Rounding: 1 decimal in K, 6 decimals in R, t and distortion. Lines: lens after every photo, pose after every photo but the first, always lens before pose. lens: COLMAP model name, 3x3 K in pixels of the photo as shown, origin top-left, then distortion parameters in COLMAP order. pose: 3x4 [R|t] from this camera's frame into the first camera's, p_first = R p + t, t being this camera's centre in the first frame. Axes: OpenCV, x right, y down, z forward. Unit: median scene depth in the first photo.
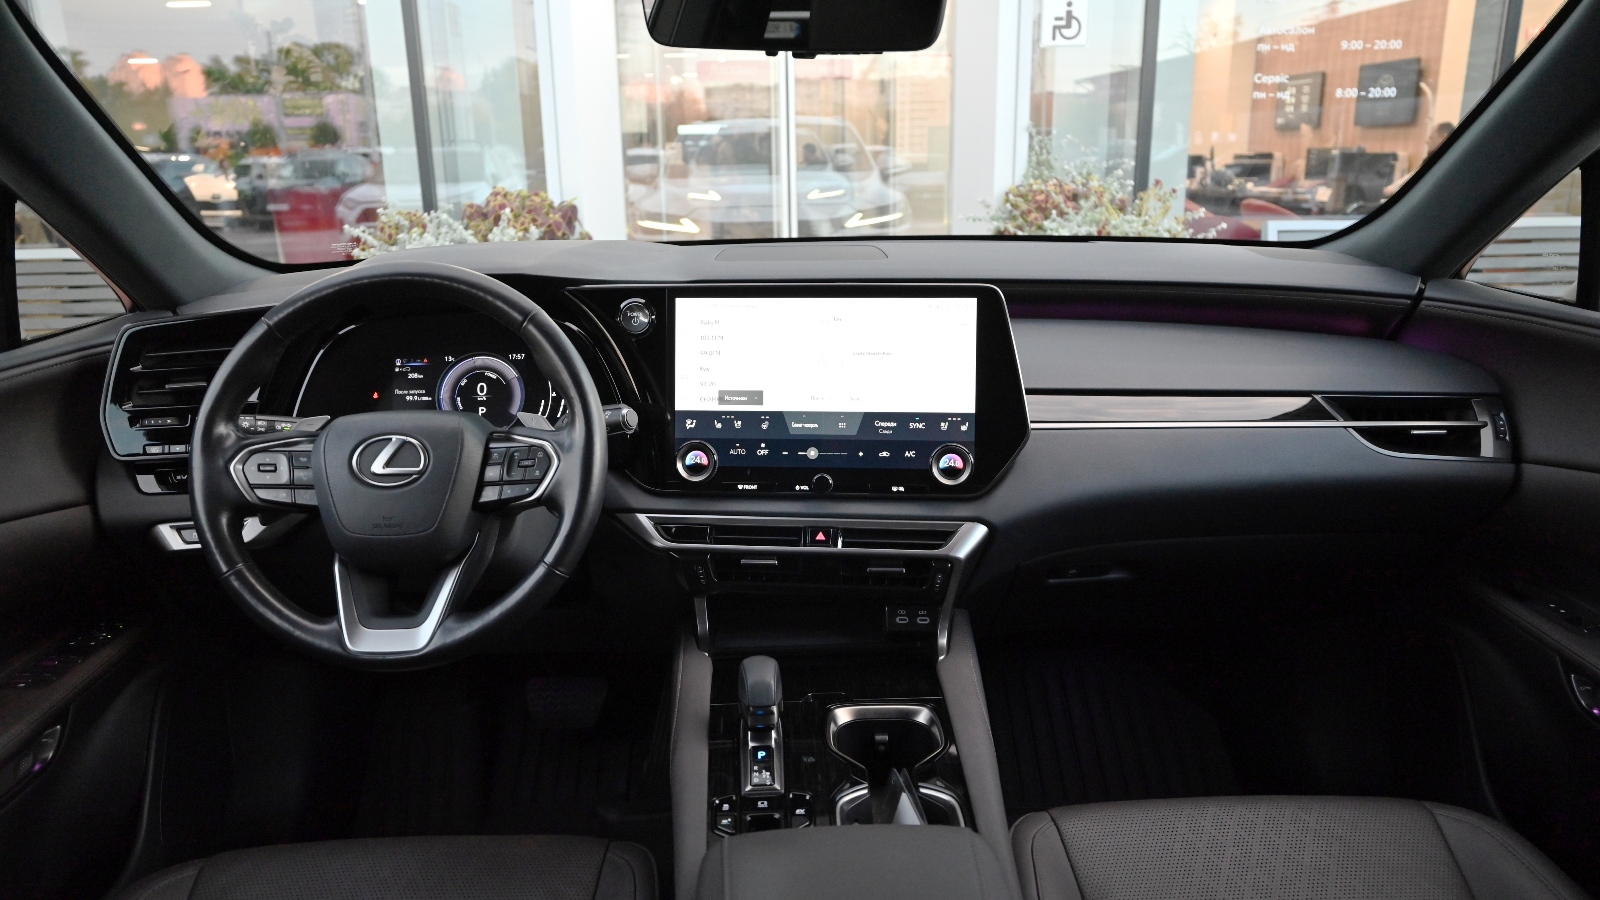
lens RADIAL K [[1100.0, 0, 800.0], [0, 1100.0, 450.0], [0, 0, 1]] dist [0.008797, -0.000637]
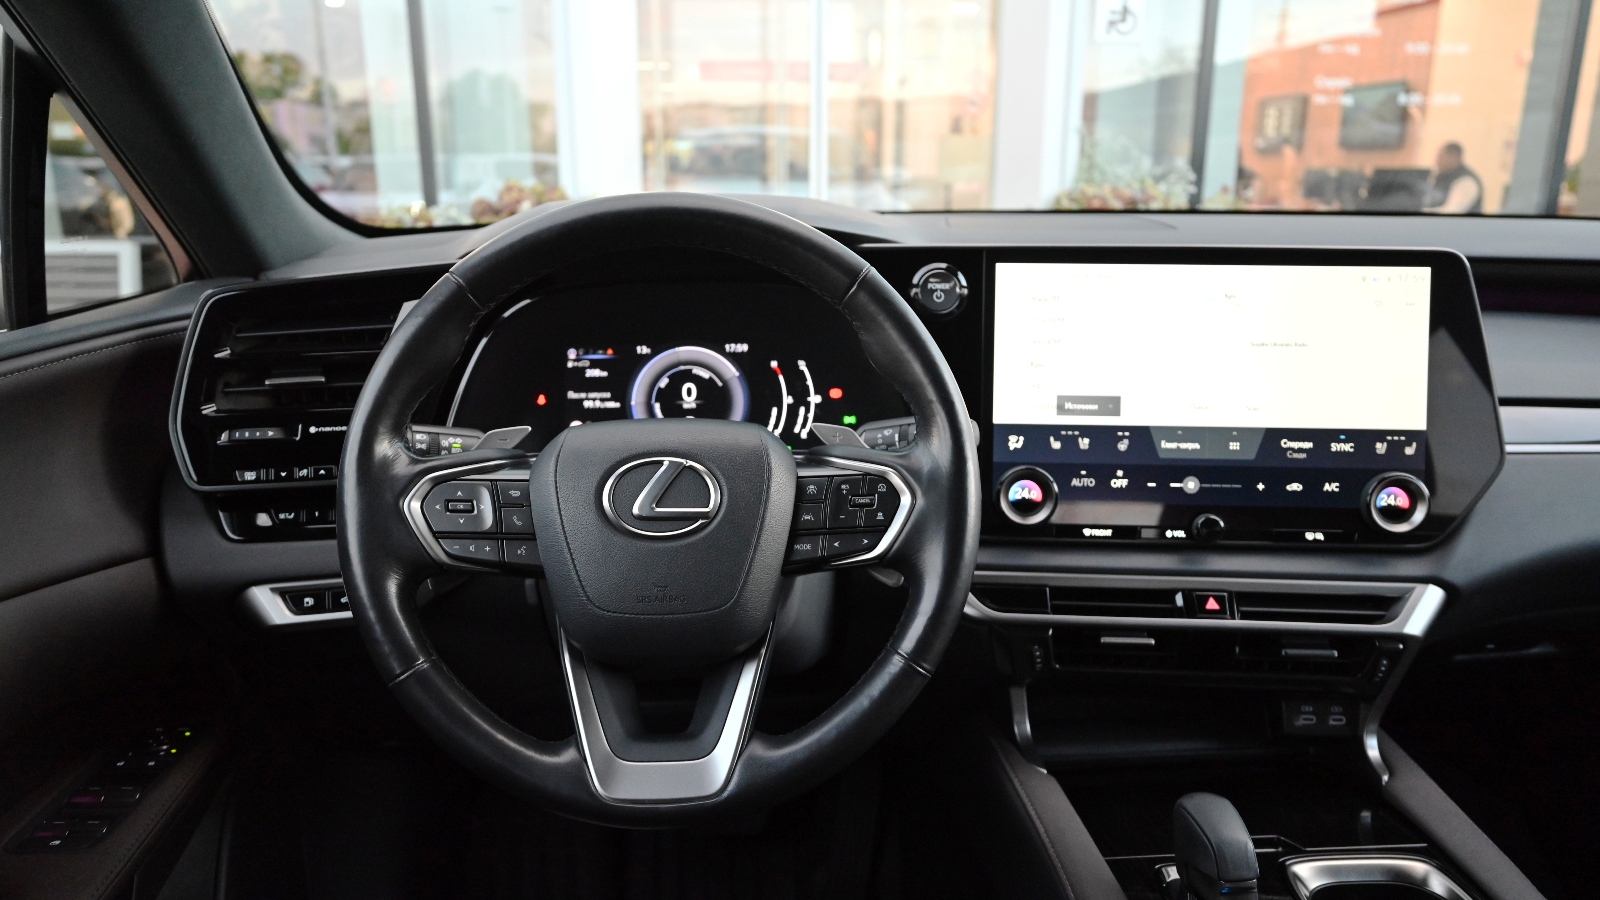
lens RADIAL K [[1100.0, 0, 800.0], [0, 1100.0, 450.0], [0, 0, 1]] dist [0.008797, -0.000637]
pose [[0.998985, 0.006567, 0.044570, -0.273999], [-0.005797, 0.999832, -0.017386, -0.005868], [-0.044677, 0.017110, 0.998855, 0.305296]]
